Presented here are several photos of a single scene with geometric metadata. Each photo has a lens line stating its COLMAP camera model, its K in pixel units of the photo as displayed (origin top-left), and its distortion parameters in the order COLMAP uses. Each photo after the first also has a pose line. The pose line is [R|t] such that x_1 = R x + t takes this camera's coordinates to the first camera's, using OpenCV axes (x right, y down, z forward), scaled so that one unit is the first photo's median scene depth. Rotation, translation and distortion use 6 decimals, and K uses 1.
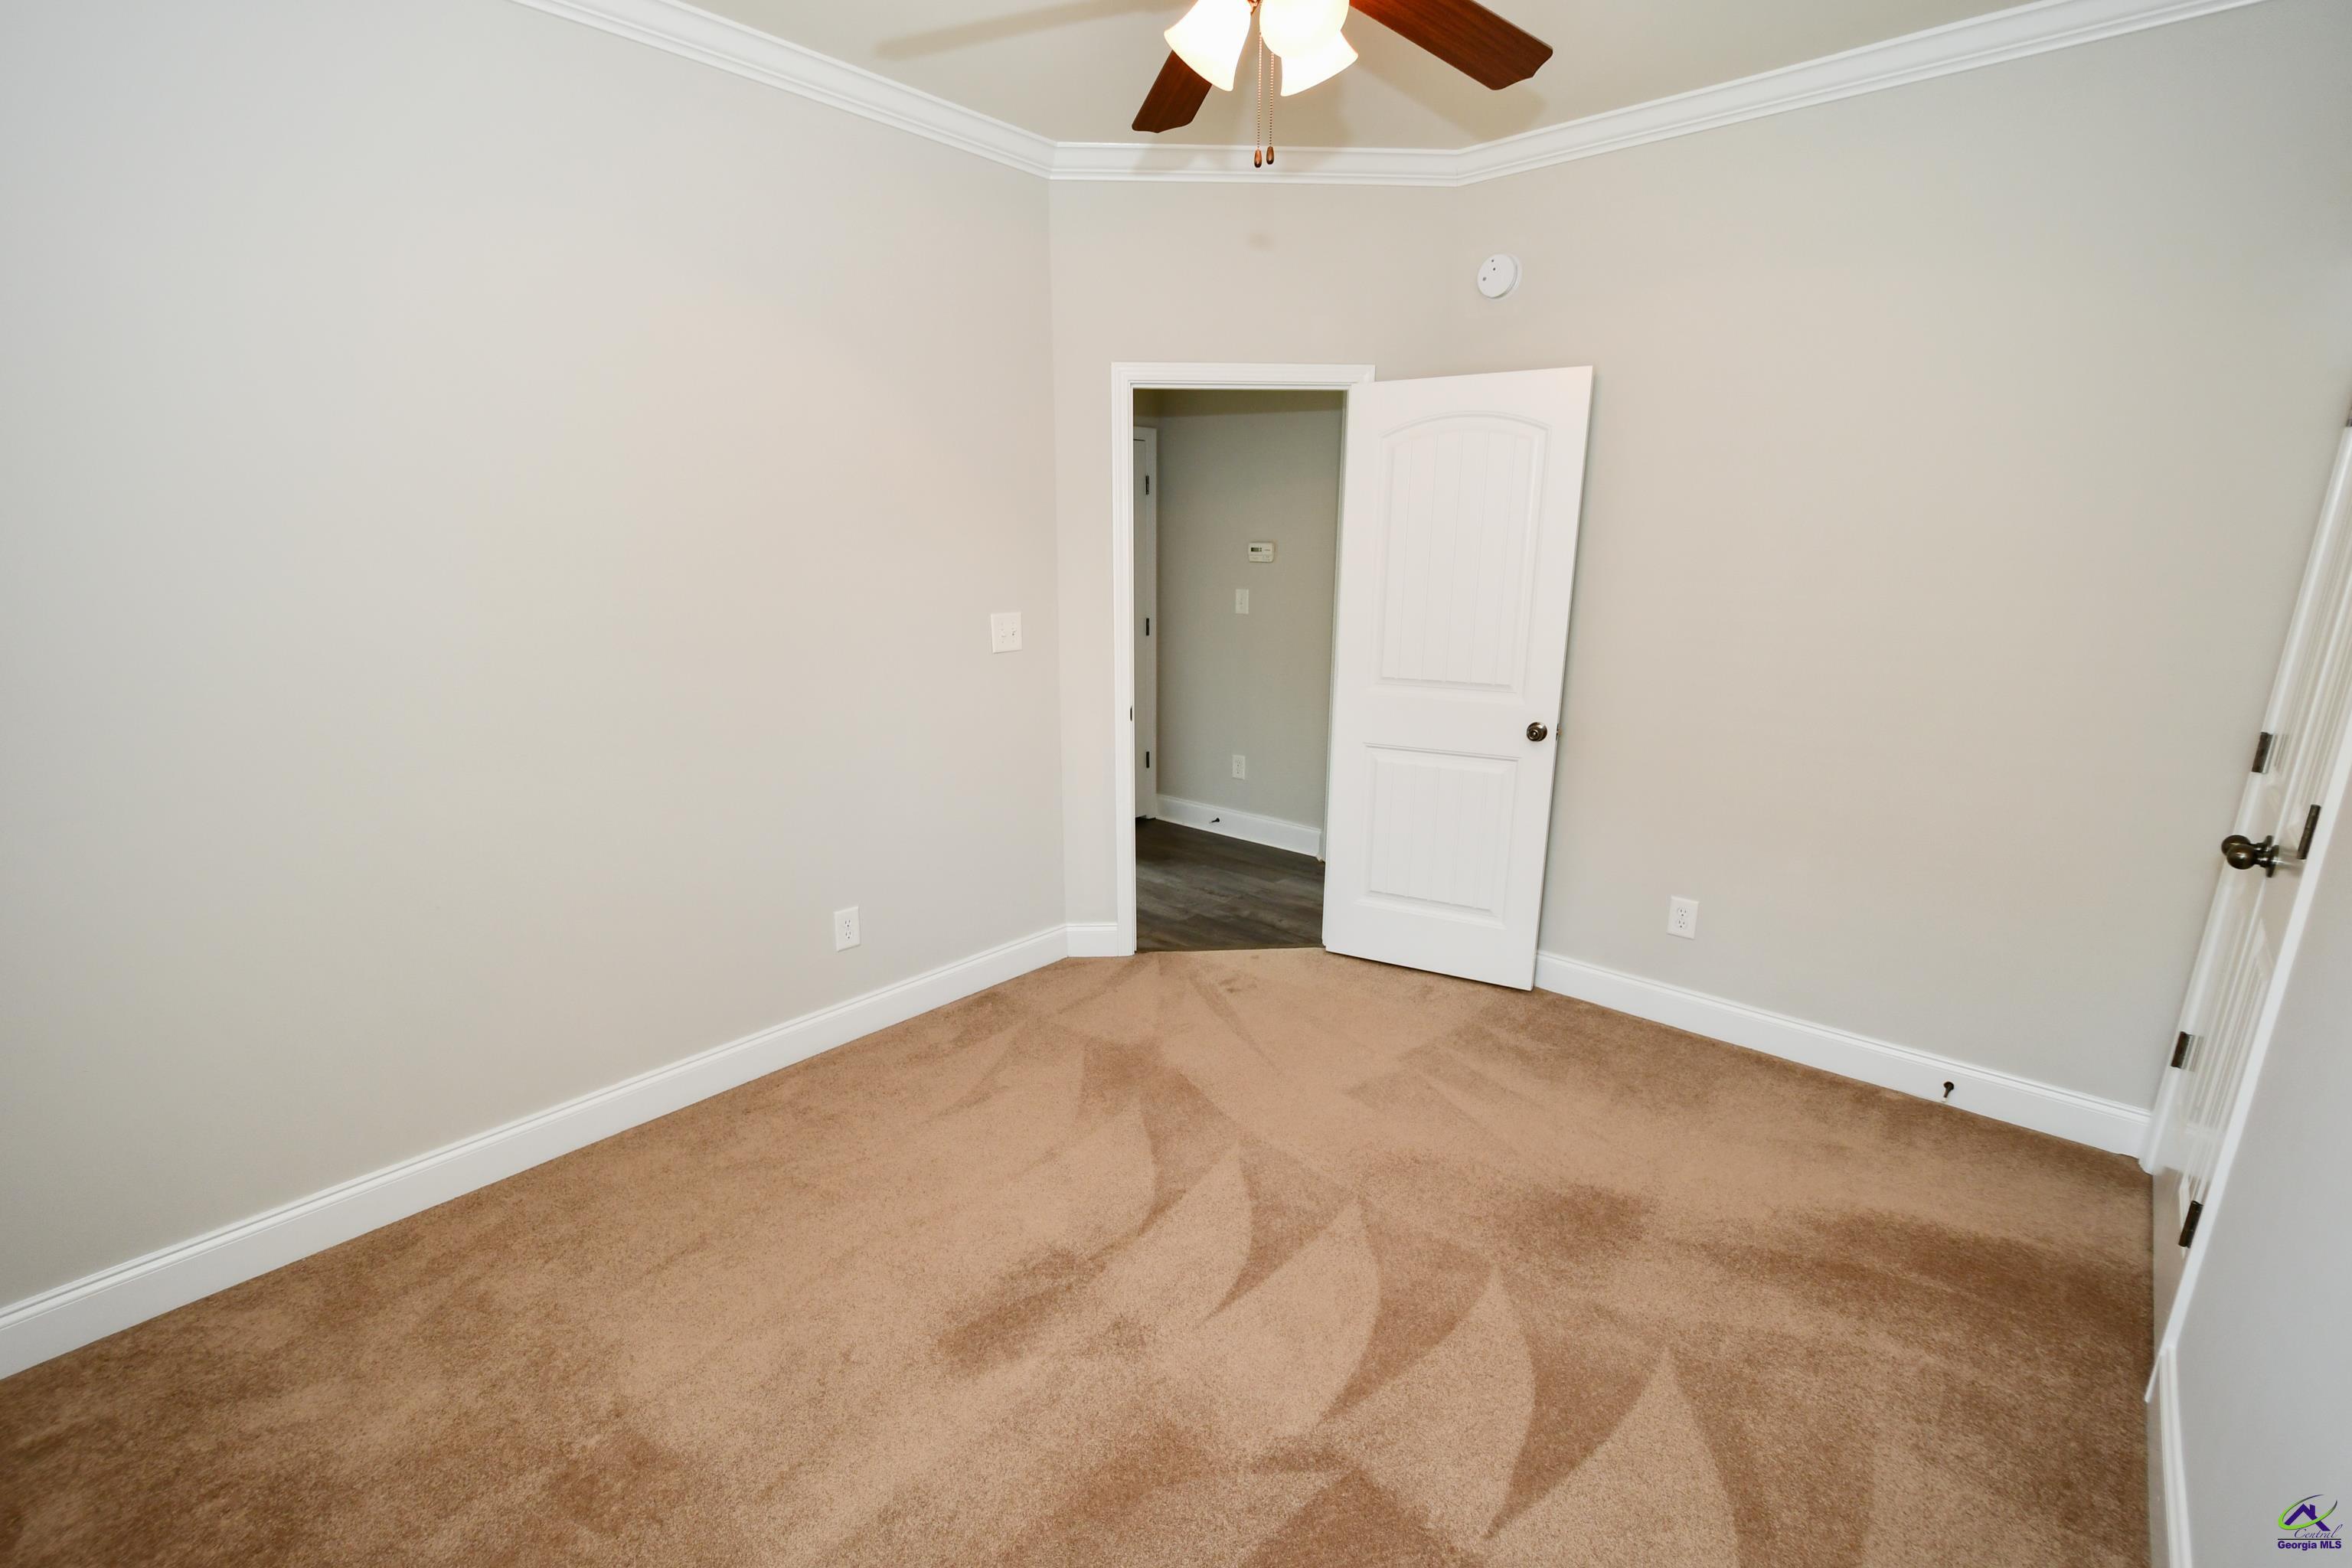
lens RADIAL K [[1029.8, 0, 1160.5], [0, 1029.8, 806.7], [0, 0, 1]] dist [0.001464, -0.006433]
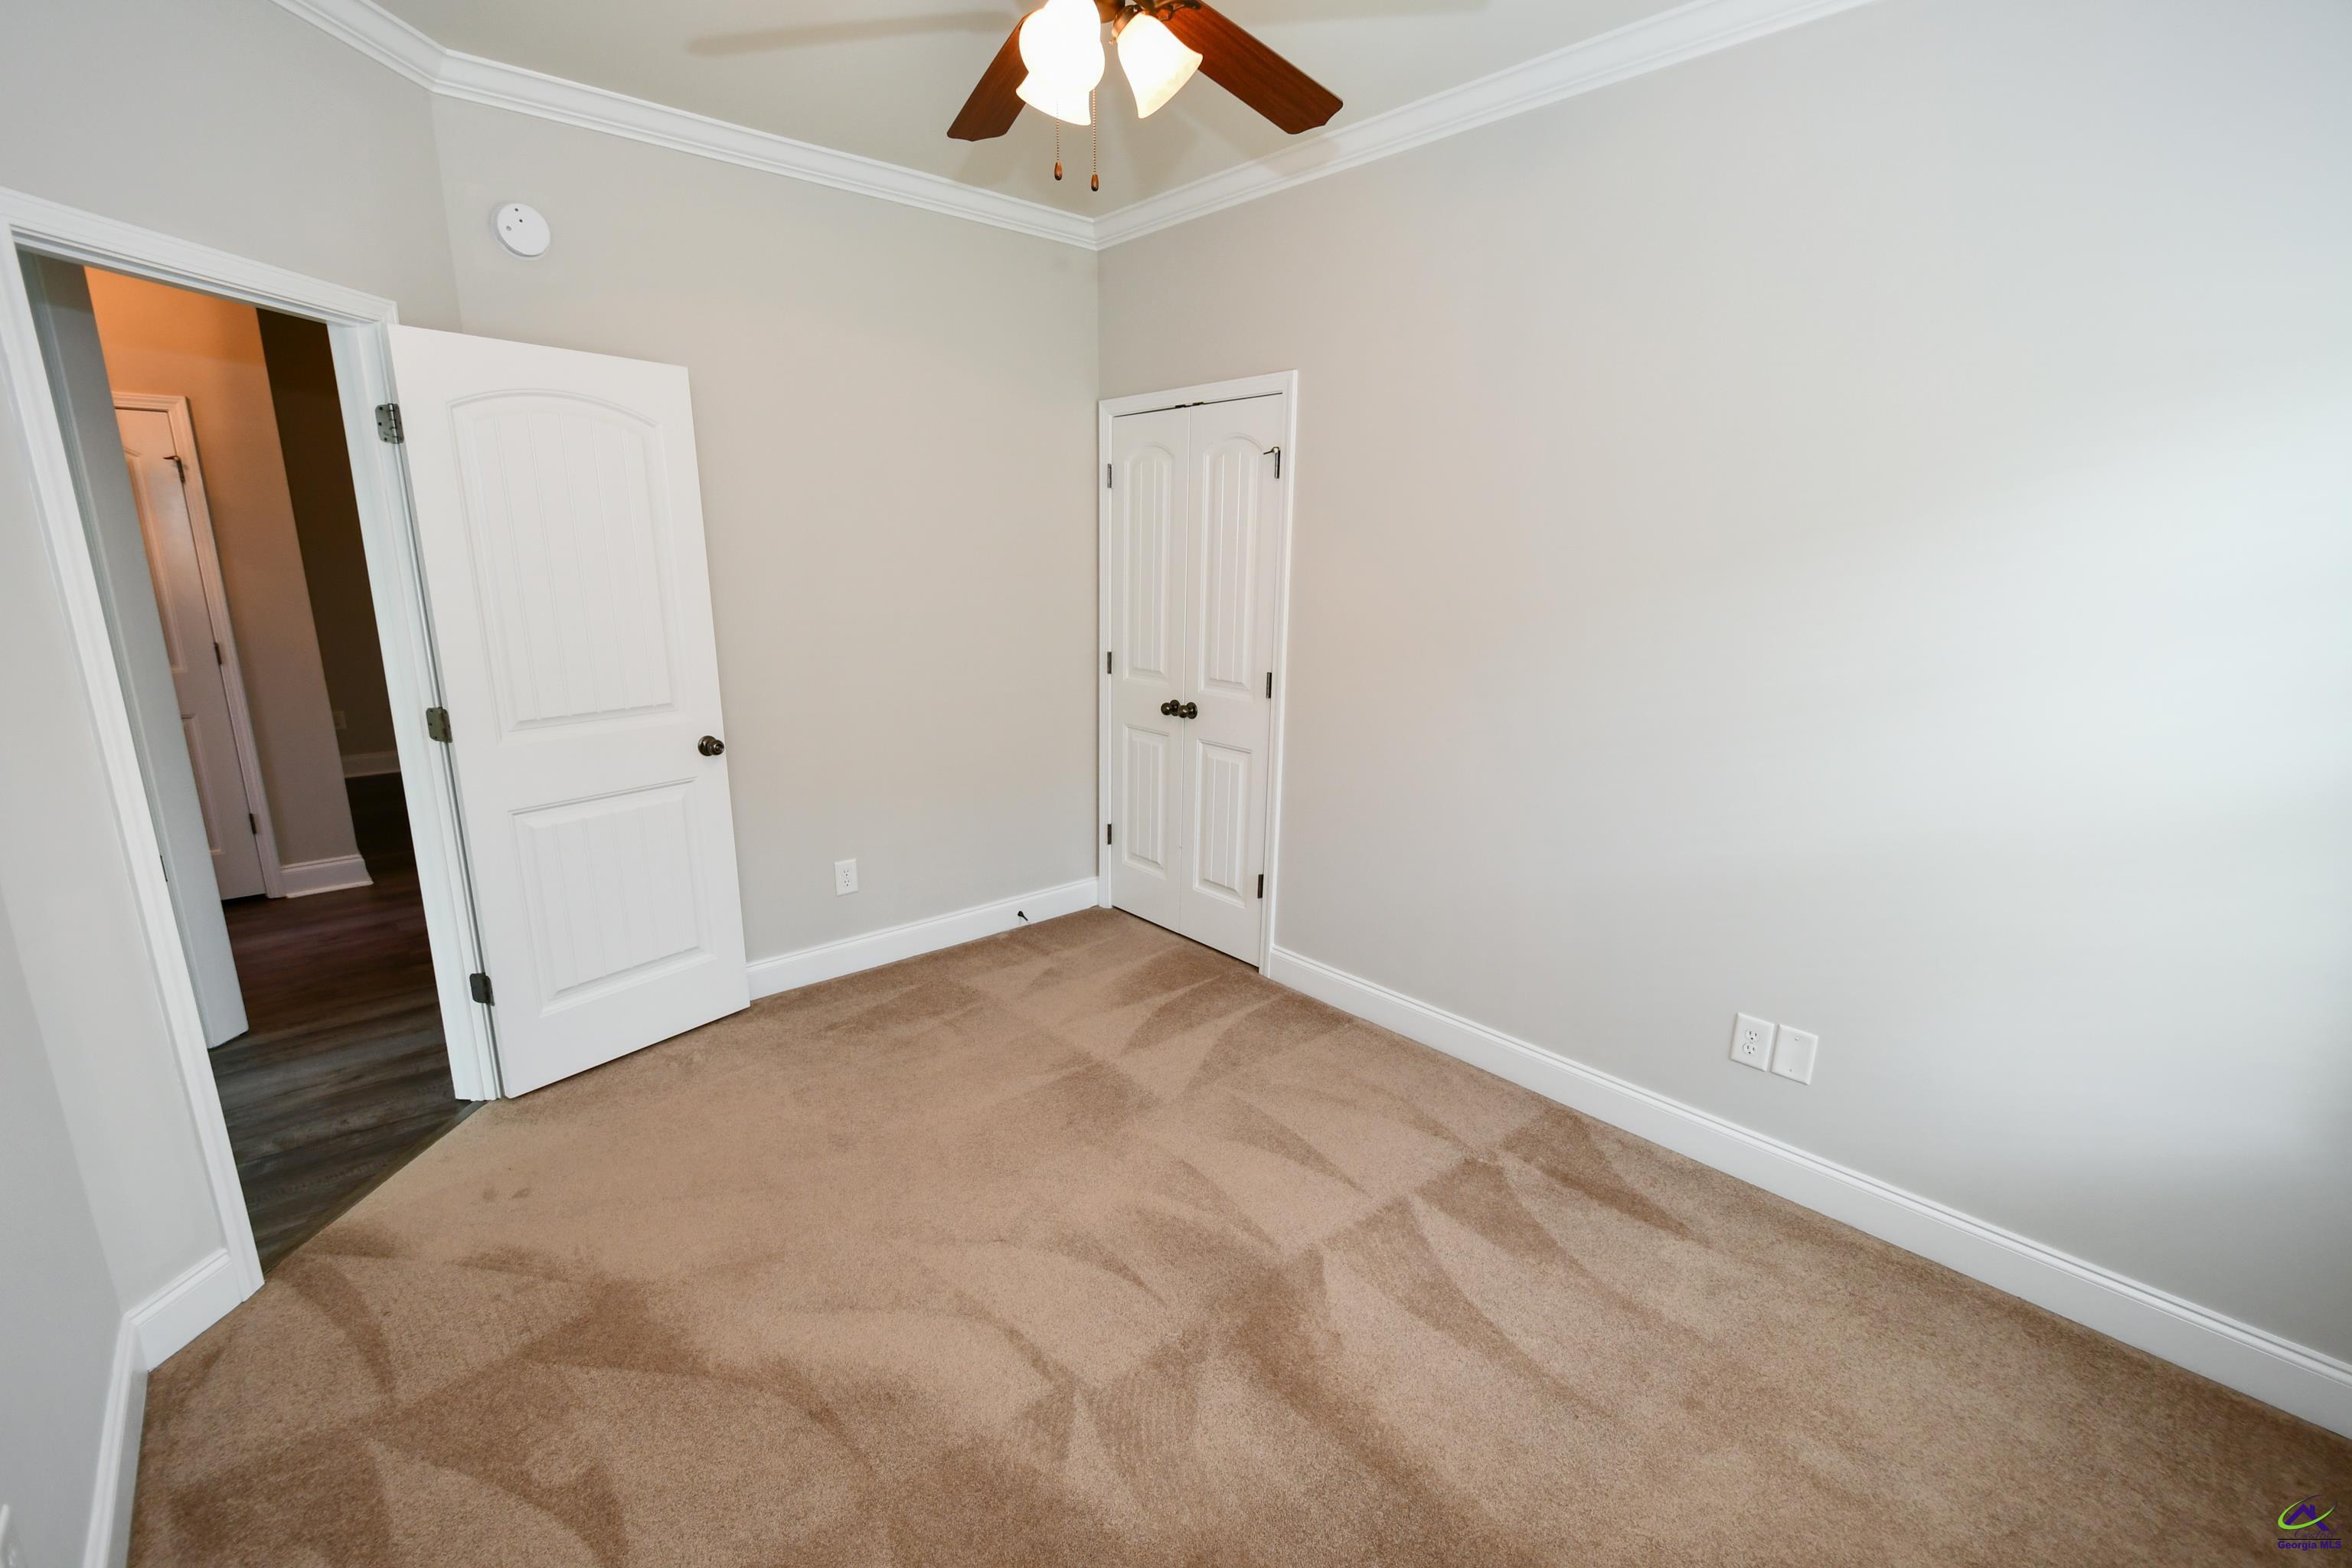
lens RADIAL K [[1029.8, 0, 1160.5], [0, 1029.8, 806.7], [0, 0, 1]] dist [0.001464, -0.006433]
pose [[0.115578, -0.242301, 0.963292, -0.535811], [0.238683, 0.948152, 0.209855, -0.123342], [-0.964195, 0.205667, 0.167418, 0.458972]]
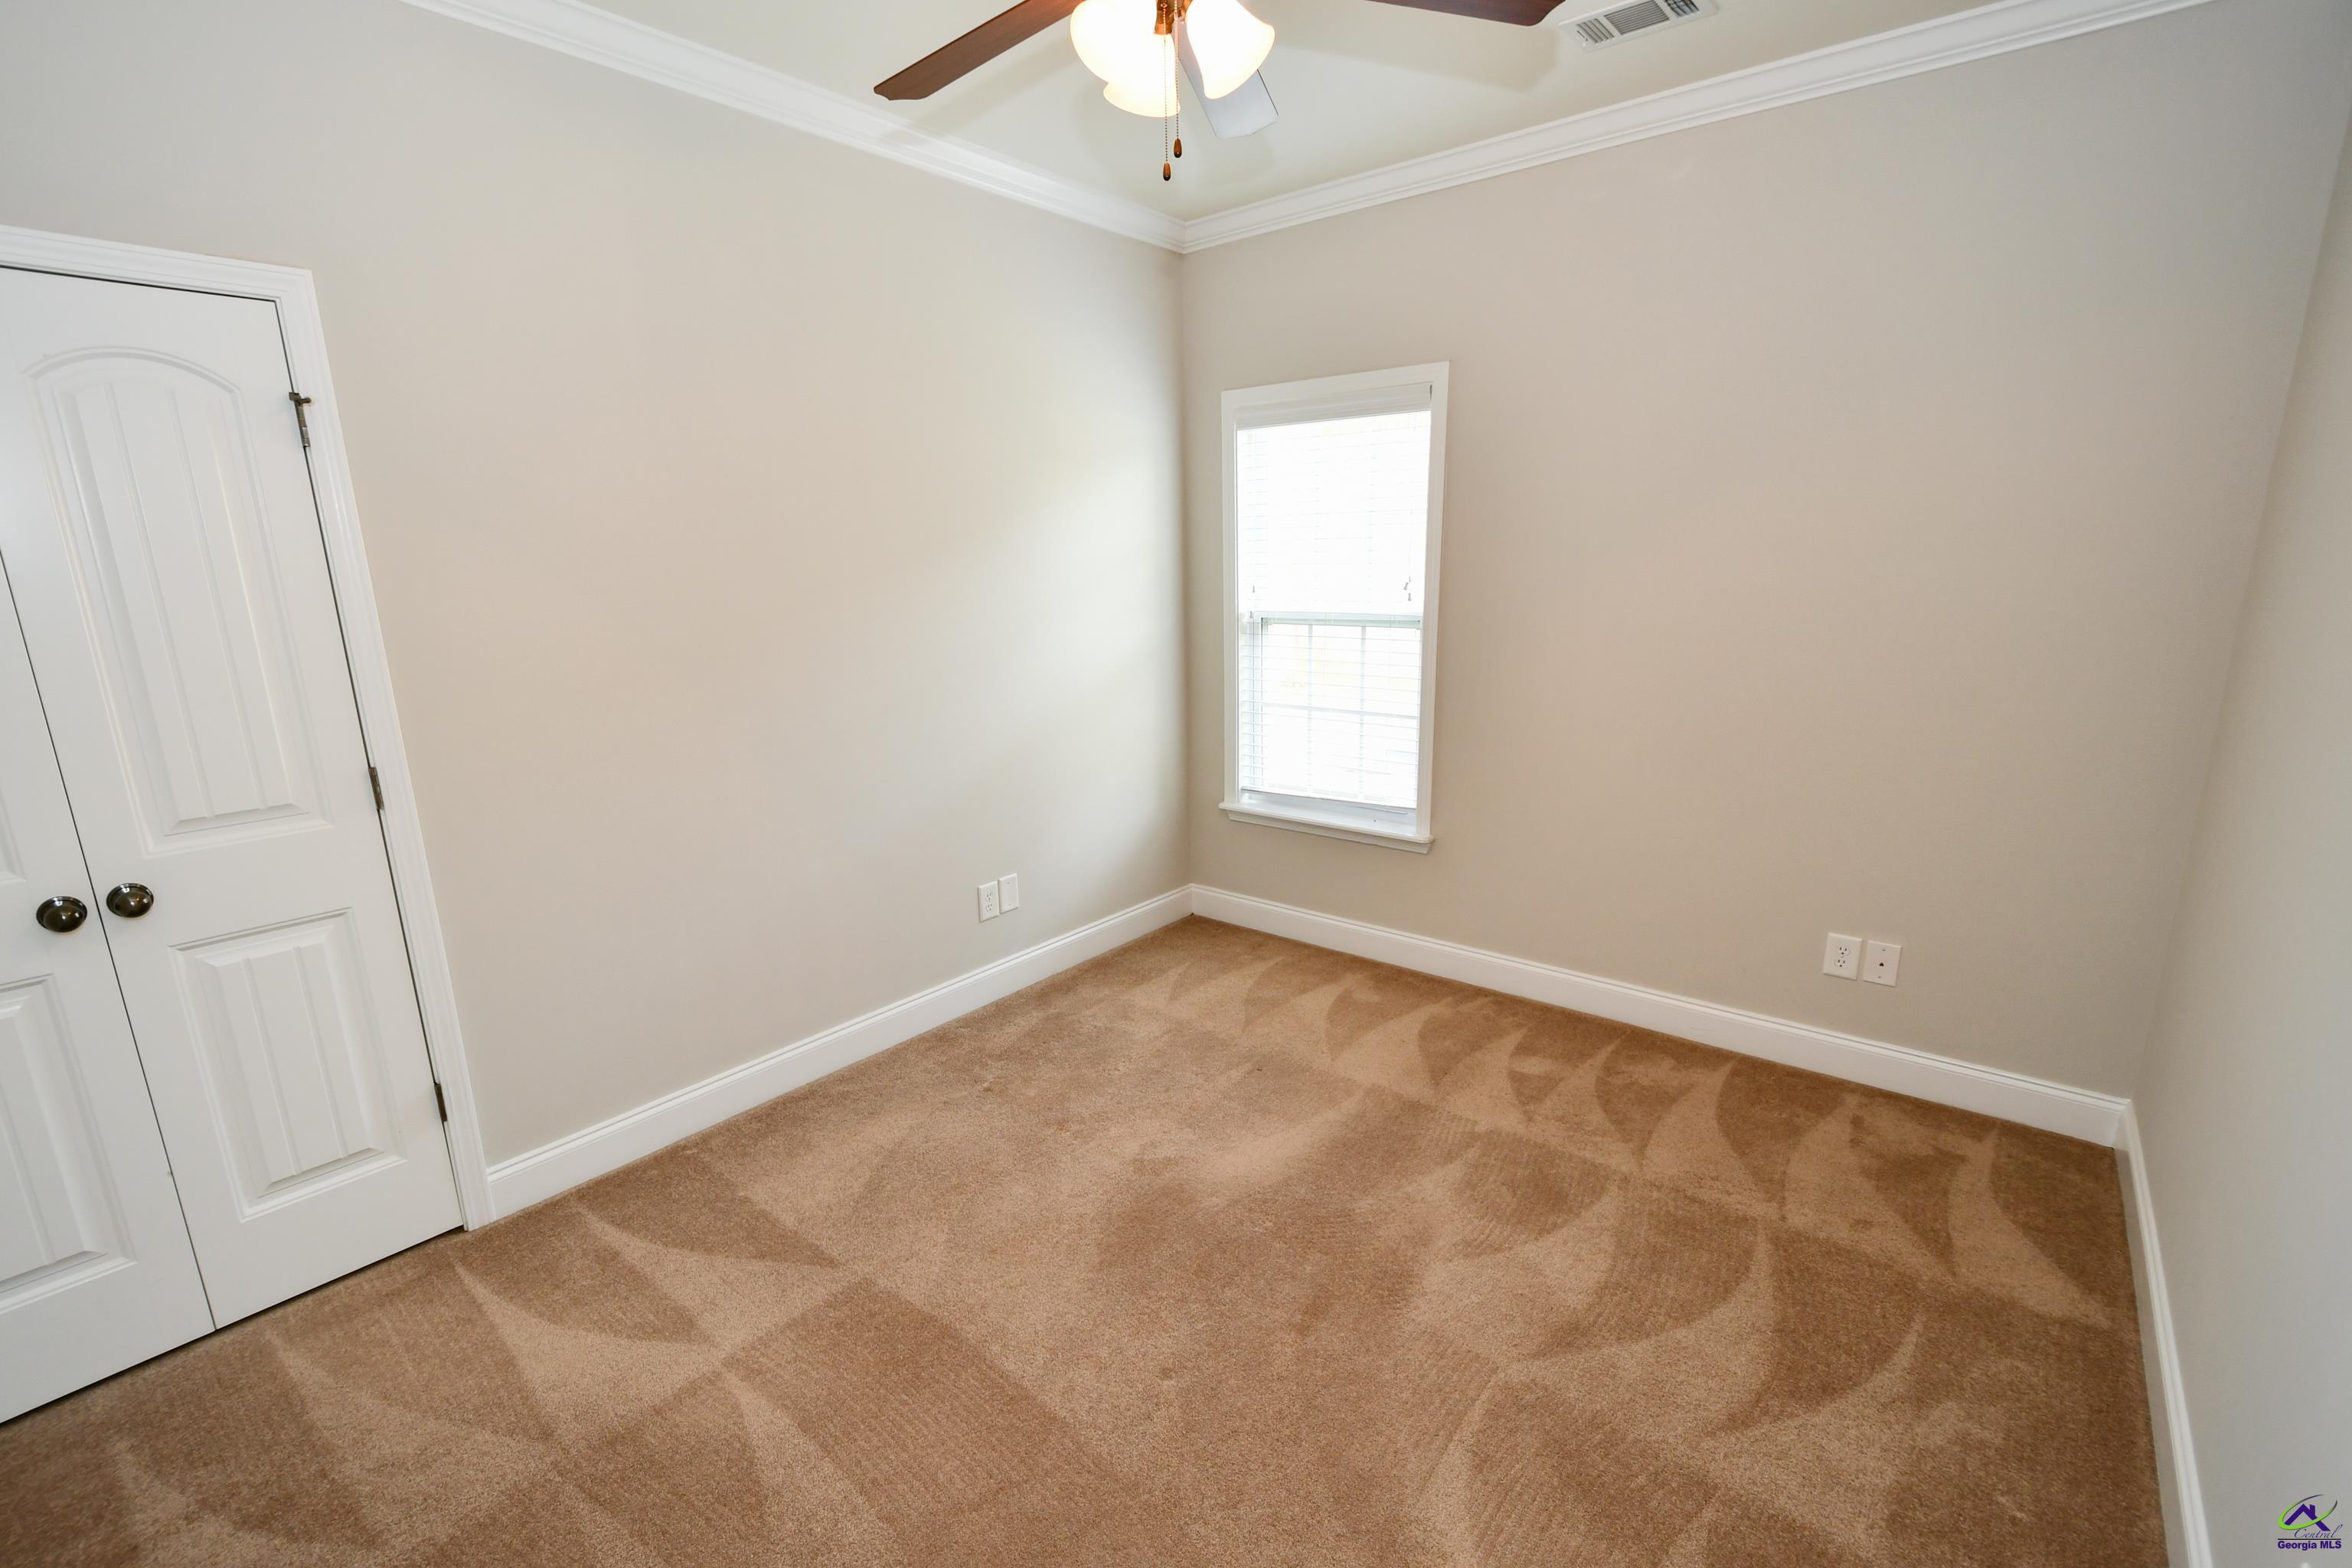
lens RADIAL K [[1029.8, 0, 1160.5], [0, 1029.8, 806.7], [0, 0, 1]] dist [0.001464, -0.006433]
pose [[-0.998879, 0.026974, -0.038893, 0.088500], [0.005365, 0.880944, 0.473190, -0.291739], [0.047026, 0.472451, -0.880101, 1.126253]]
